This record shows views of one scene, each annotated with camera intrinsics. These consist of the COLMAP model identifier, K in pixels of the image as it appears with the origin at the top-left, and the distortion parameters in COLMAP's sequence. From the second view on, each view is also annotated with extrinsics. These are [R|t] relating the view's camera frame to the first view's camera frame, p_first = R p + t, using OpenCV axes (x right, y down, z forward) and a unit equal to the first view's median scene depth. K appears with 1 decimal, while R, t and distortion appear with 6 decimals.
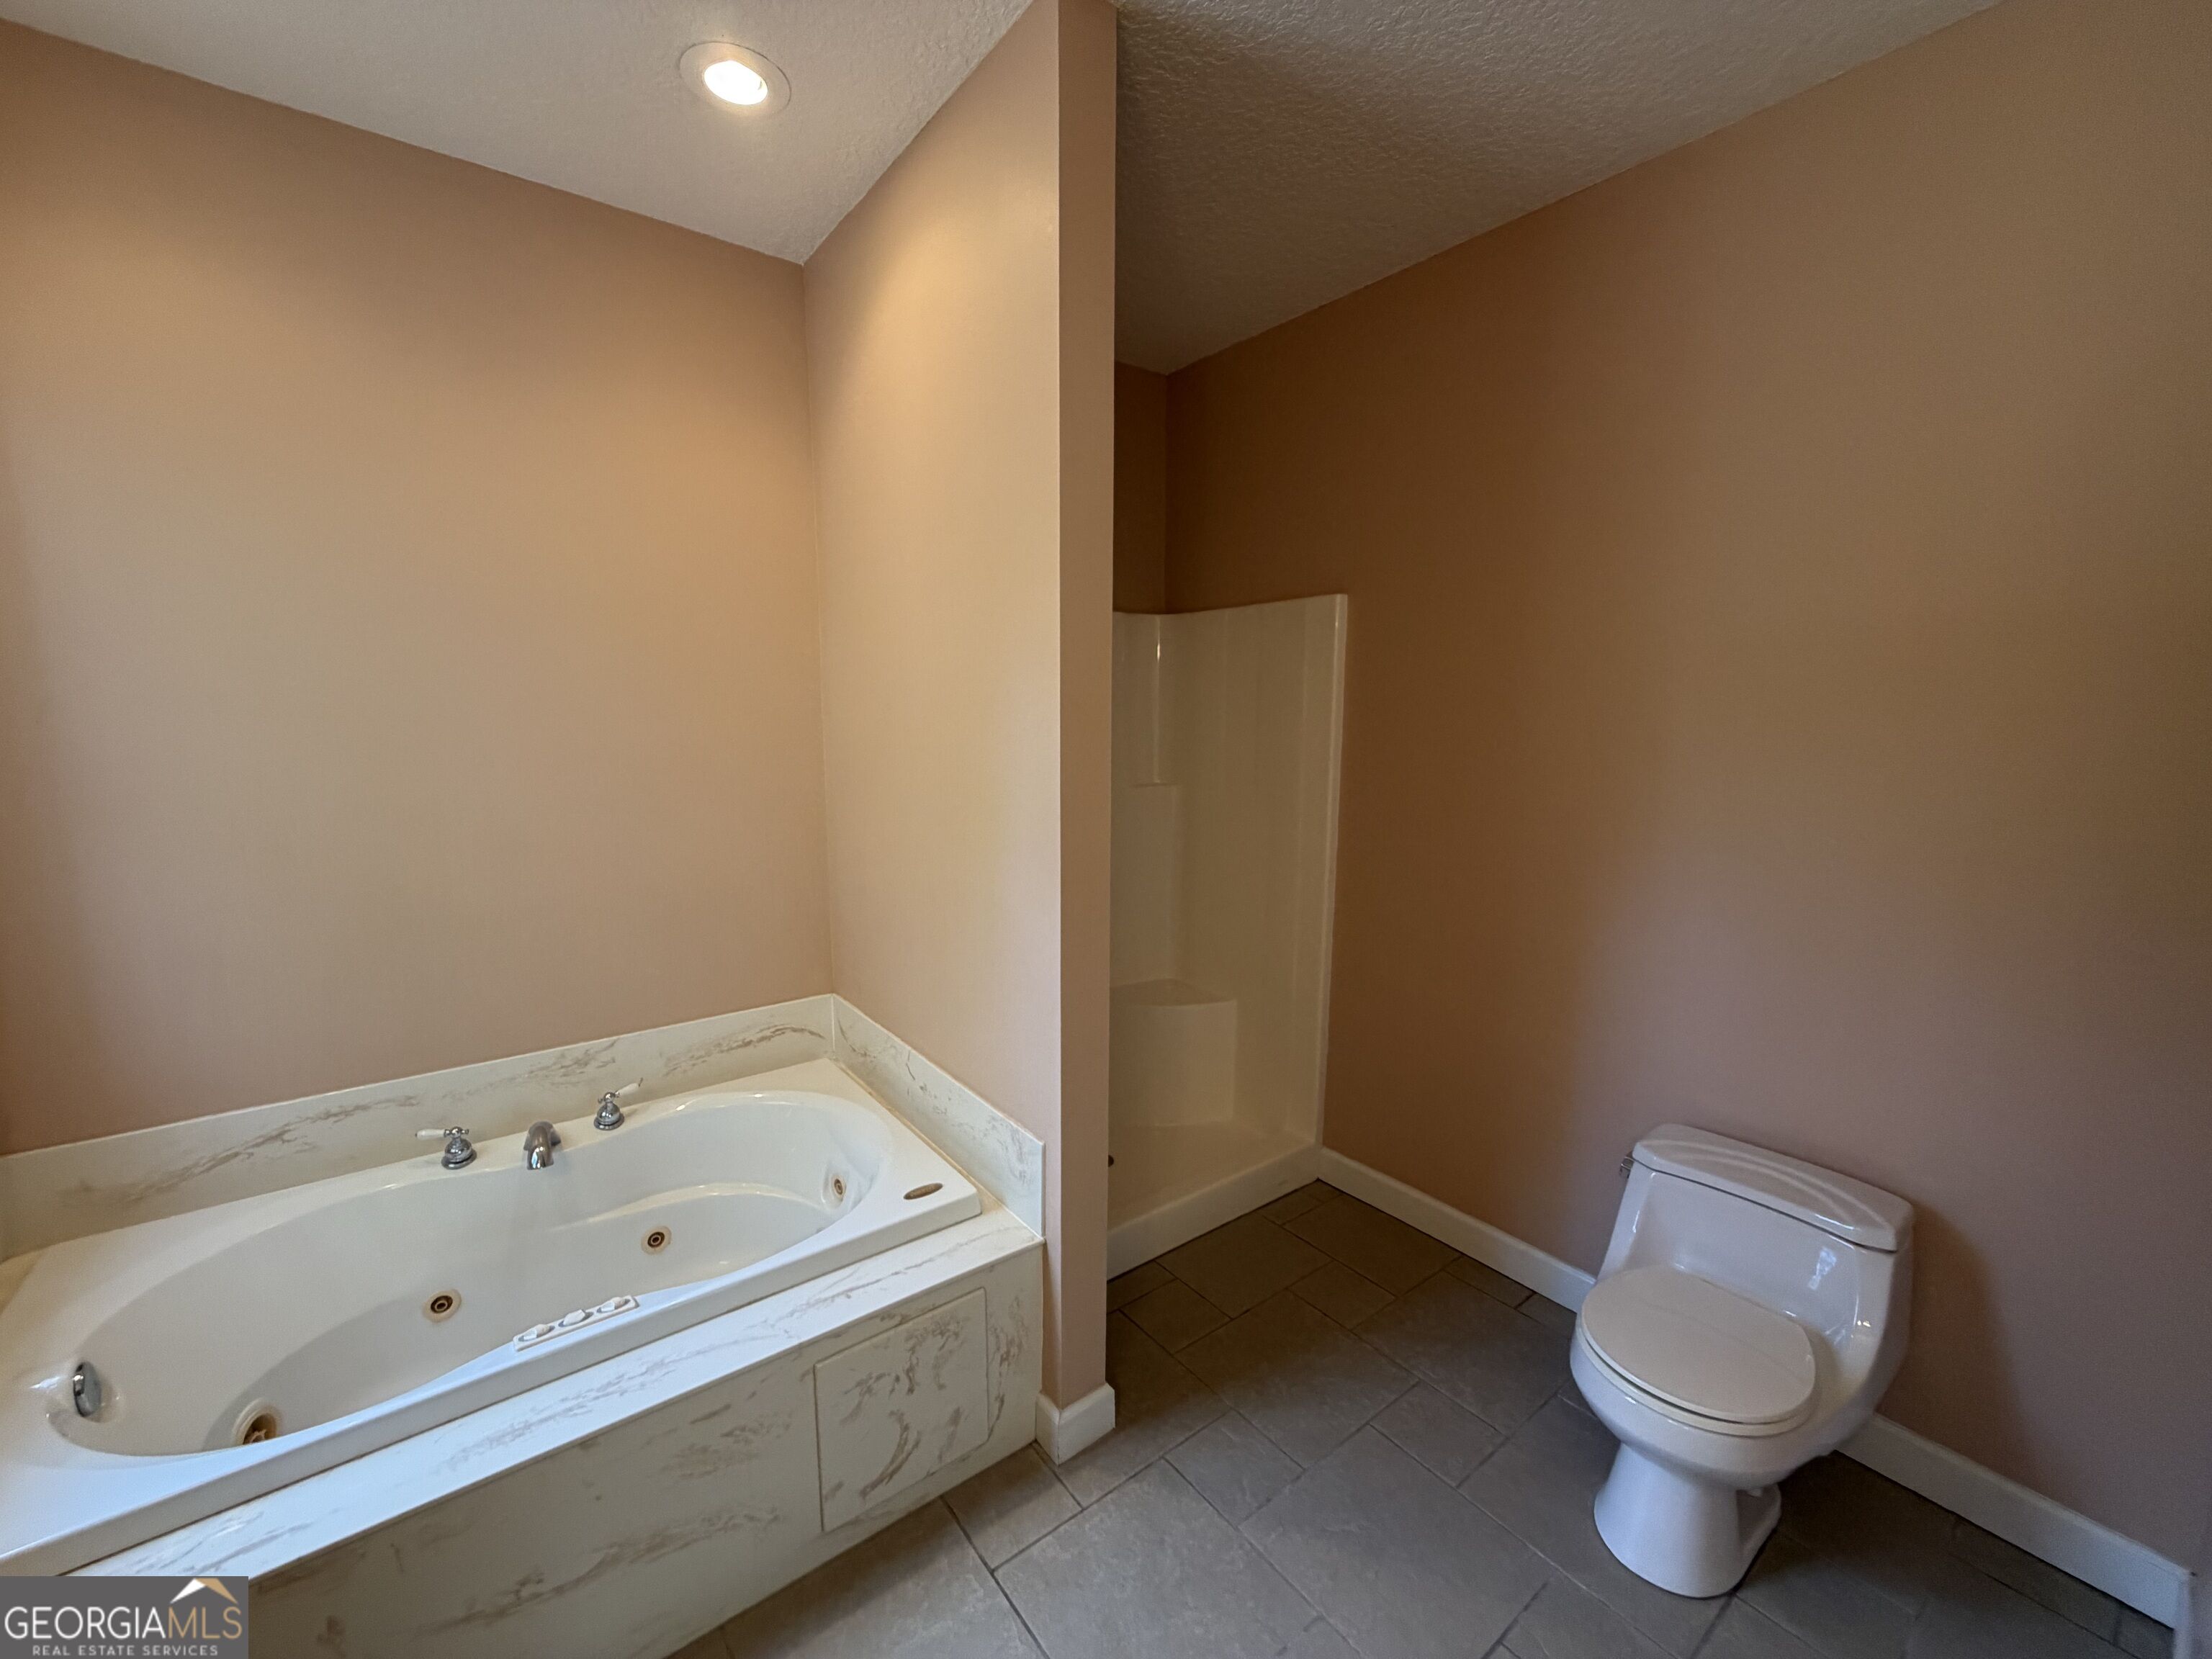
lens RADIAL K [[874.7, 0, 1095.0], [0, 874.7, 828.5], [0, 0, 1]] dist [-0.010140, 0.000194]
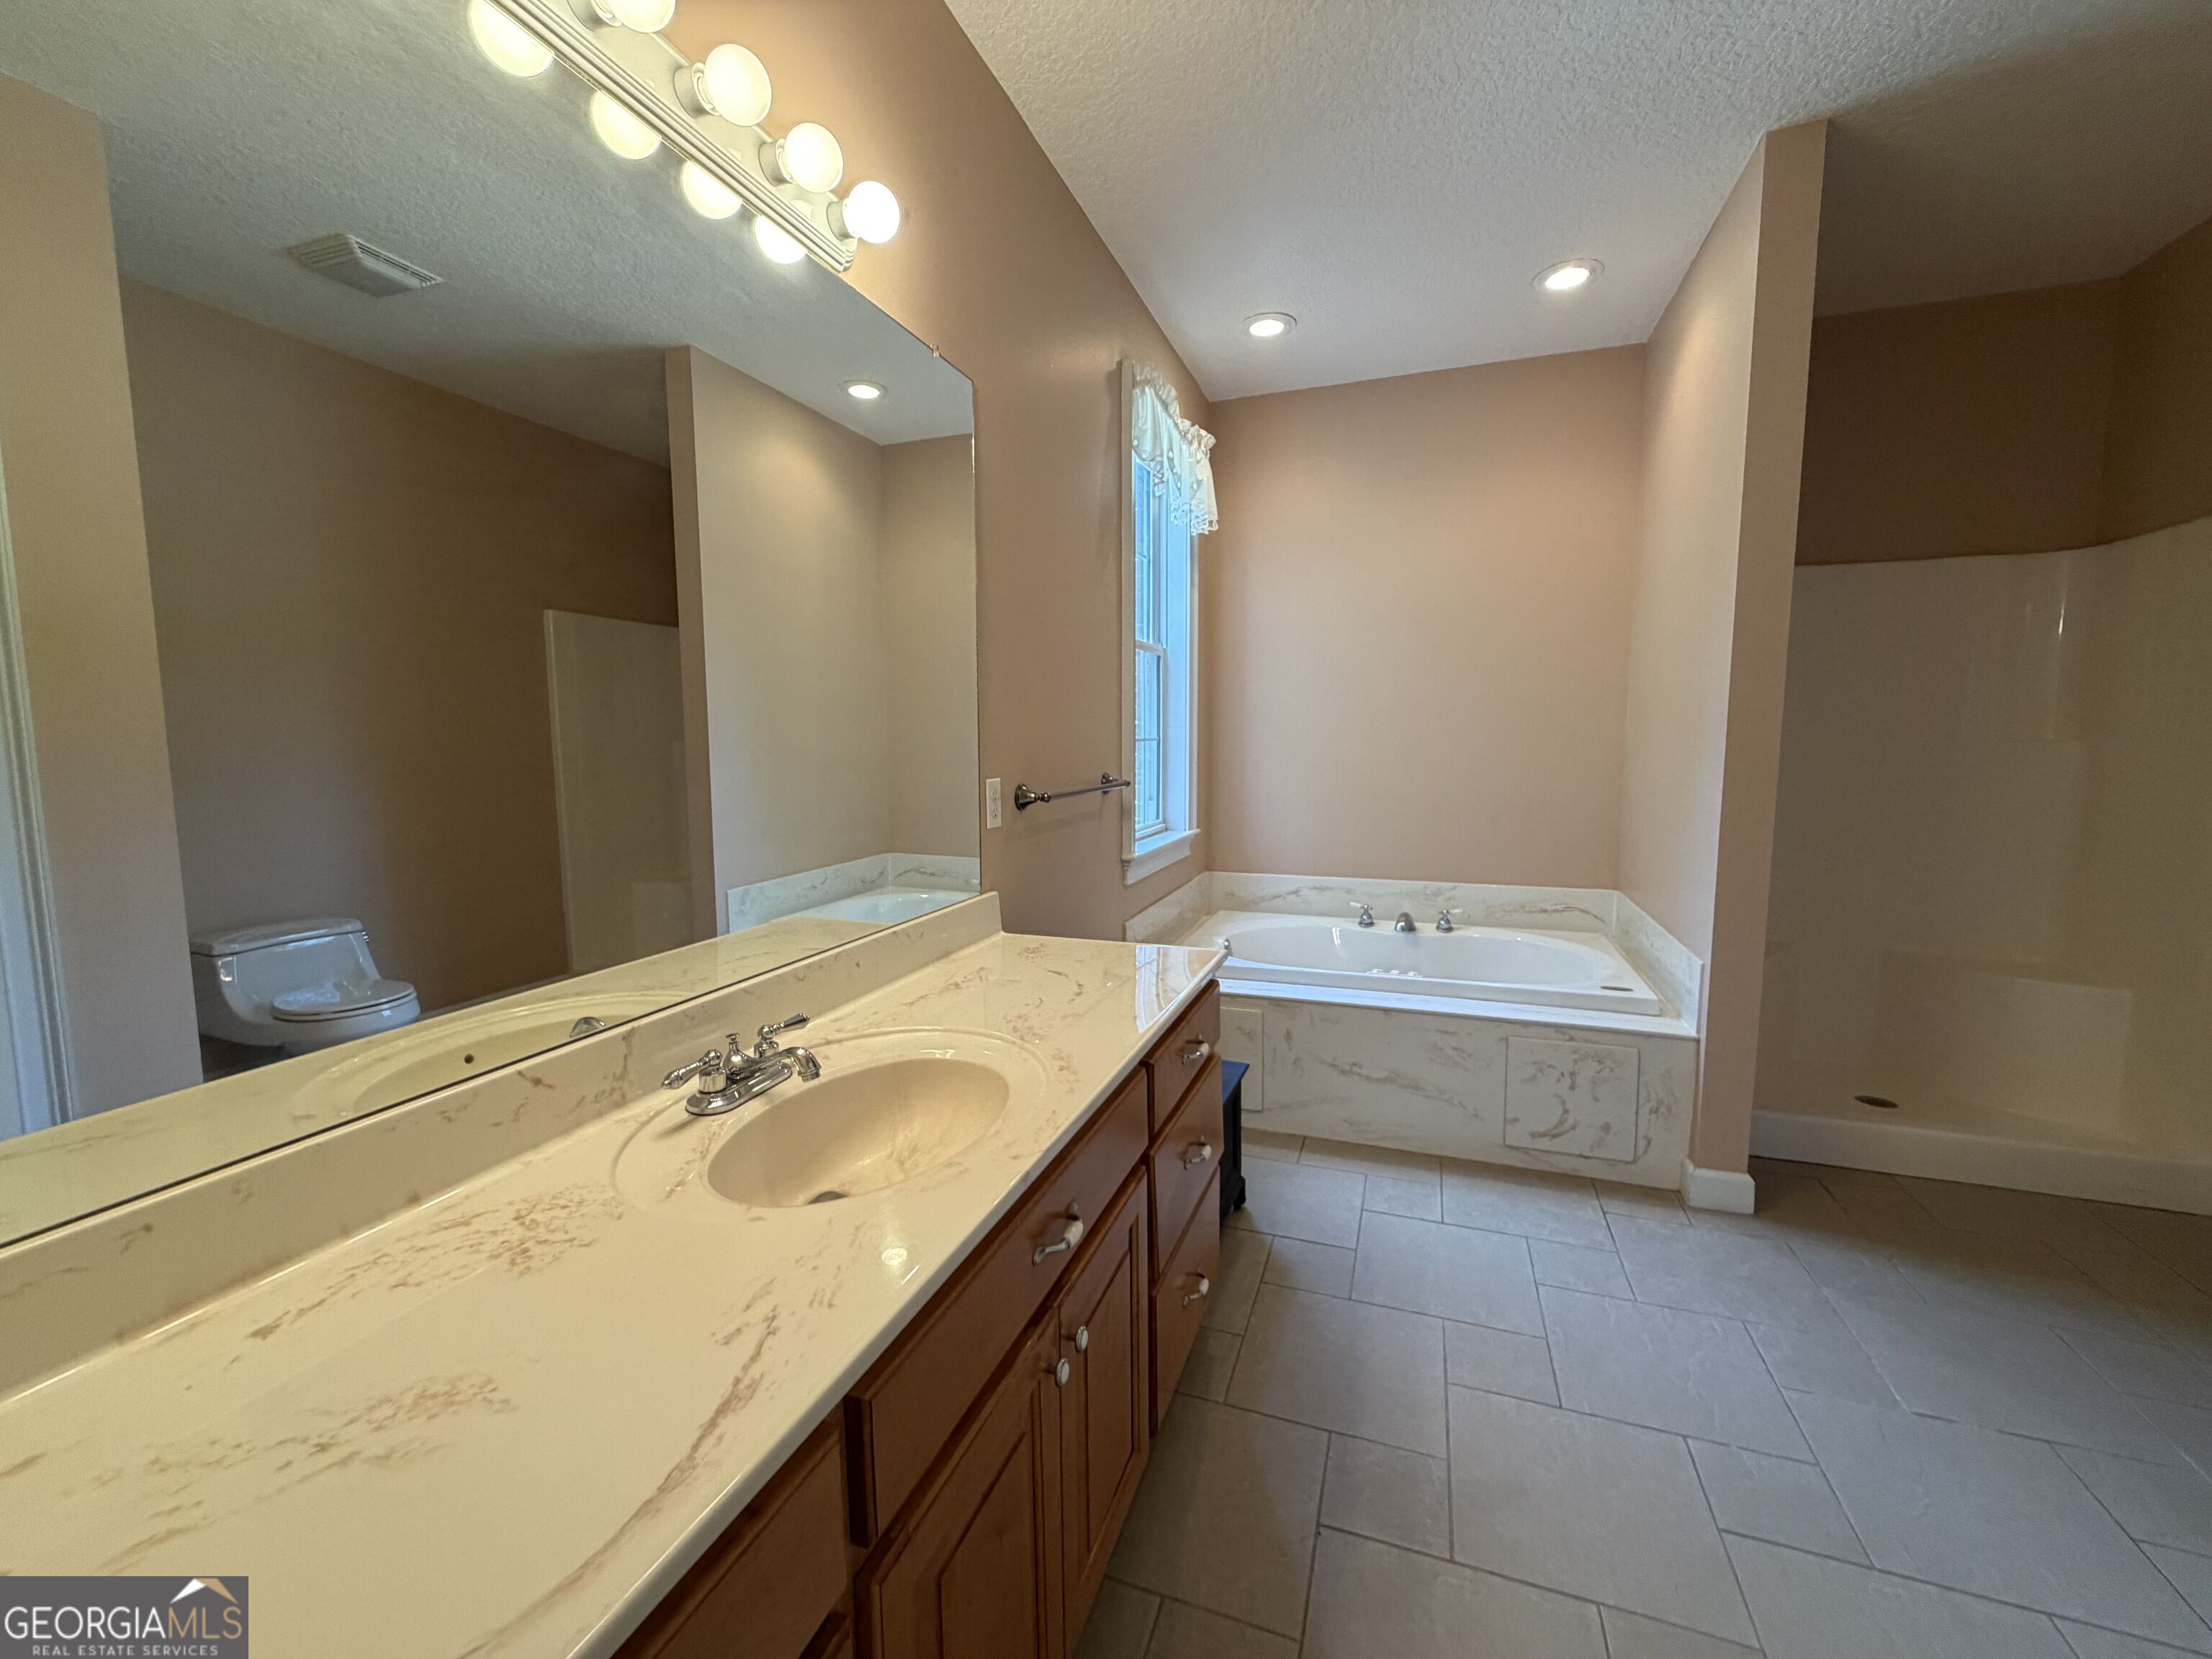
lens RADIAL K [[874.7, 0, 1095.0], [0, 874.7, 828.5], [0, 0, 1]] dist [-0.010140, 0.000194]
pose [[0.526740, 0.072403, -0.846937, 0.574458], [-0.096752, 0.994997, 0.024887, 0.206197], [0.844502, 0.068834, 0.531110, -0.536591]]
